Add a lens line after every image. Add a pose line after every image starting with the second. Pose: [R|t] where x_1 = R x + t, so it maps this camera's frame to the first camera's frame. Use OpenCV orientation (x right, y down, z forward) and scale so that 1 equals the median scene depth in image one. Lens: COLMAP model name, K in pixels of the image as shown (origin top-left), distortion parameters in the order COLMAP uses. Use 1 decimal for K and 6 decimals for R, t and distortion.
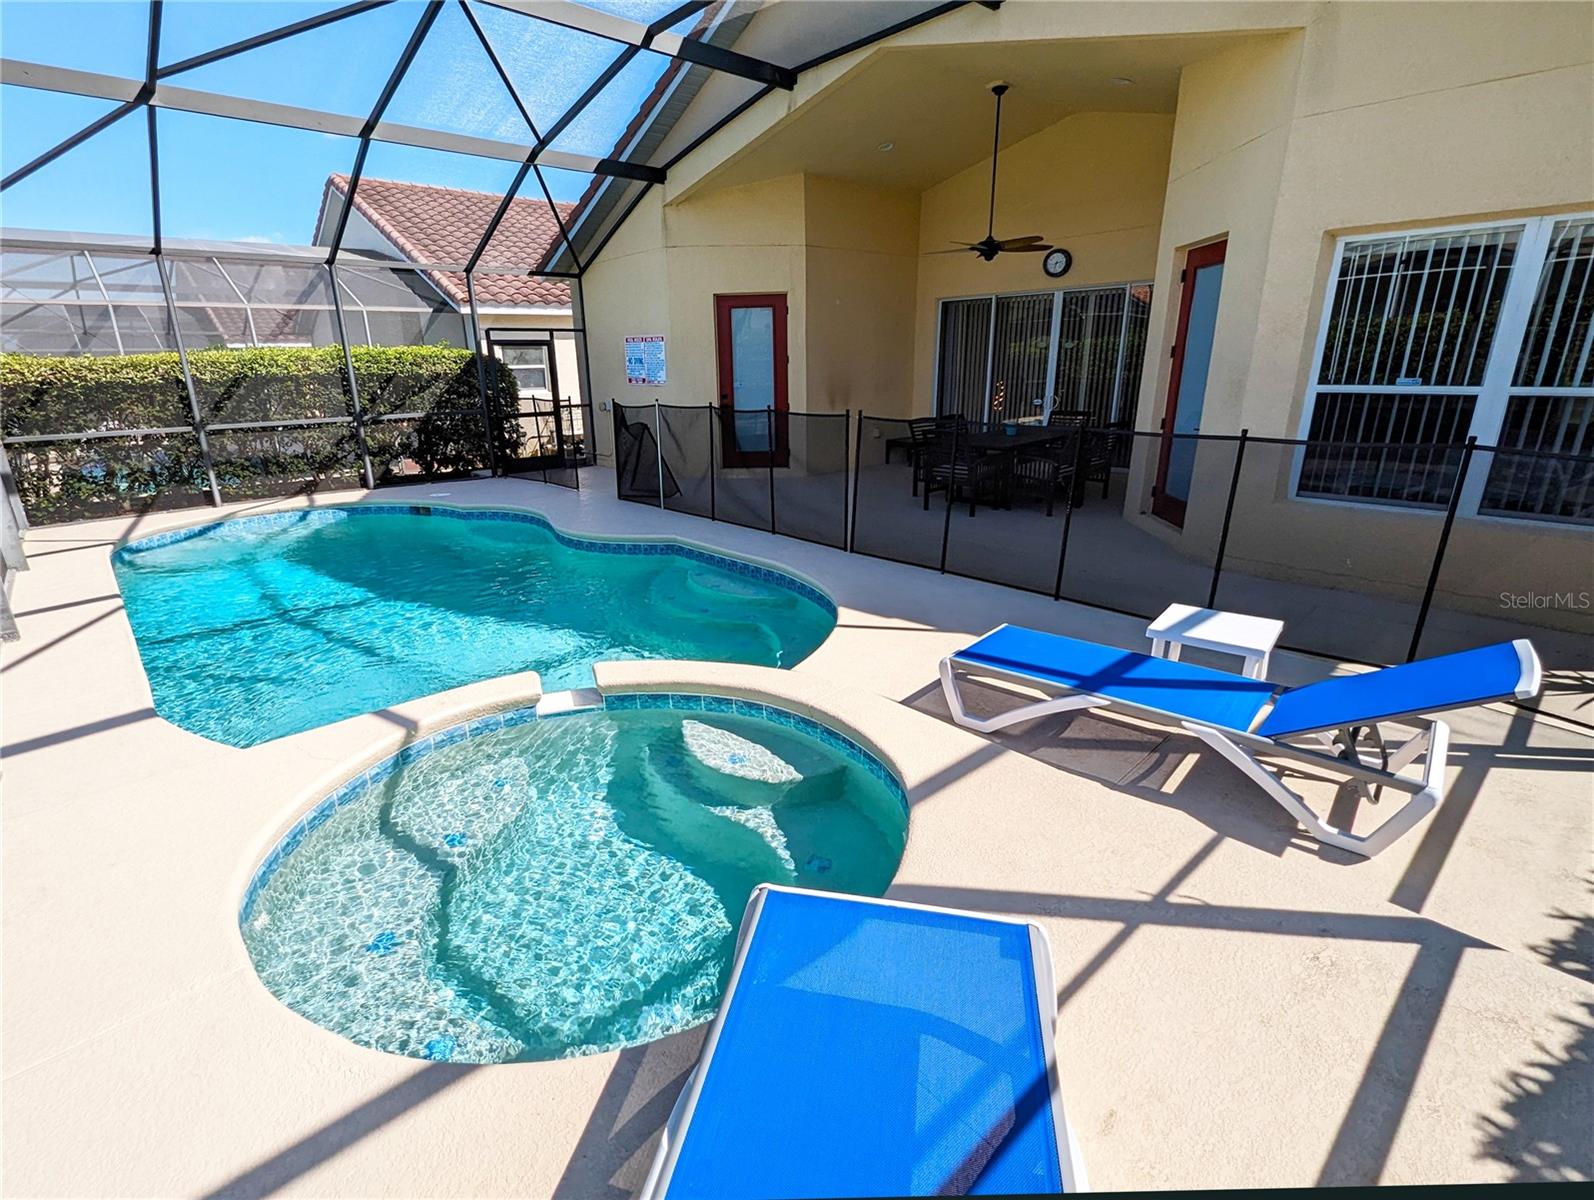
lens RADIAL K [[751.9, 0, 793.6], [0, 751.9, 587.7], [0, 0, 1]] dist [0.002326, -0.000195]
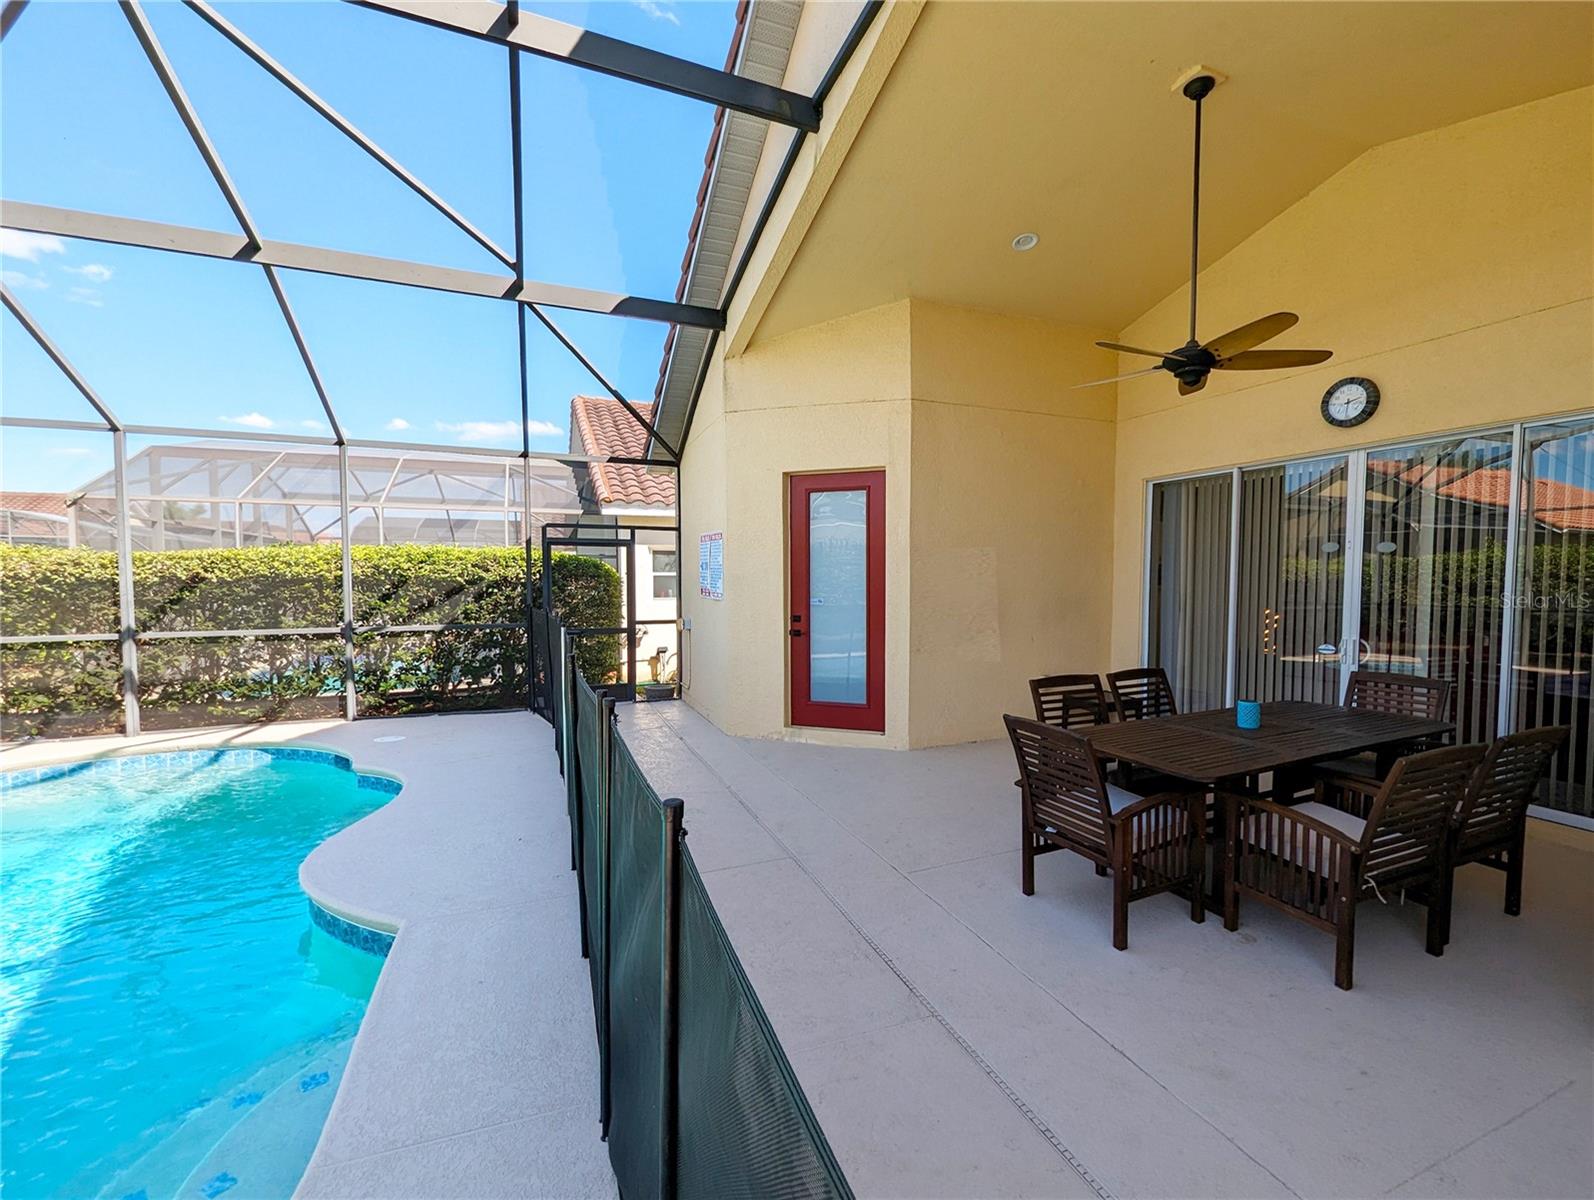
lens RADIAL K [[728.6, 0, 892.2], [0, 728.6, 600.1], [0, 0, 1]] dist [0.002575, 0.000246]
pose [[0.962434, 0.028131, -0.270054, 0.169628], [-0.097034, 0.964569, -0.245339, -0.126623], [0.253584, 0.262327, 0.931064, 0.440263]]
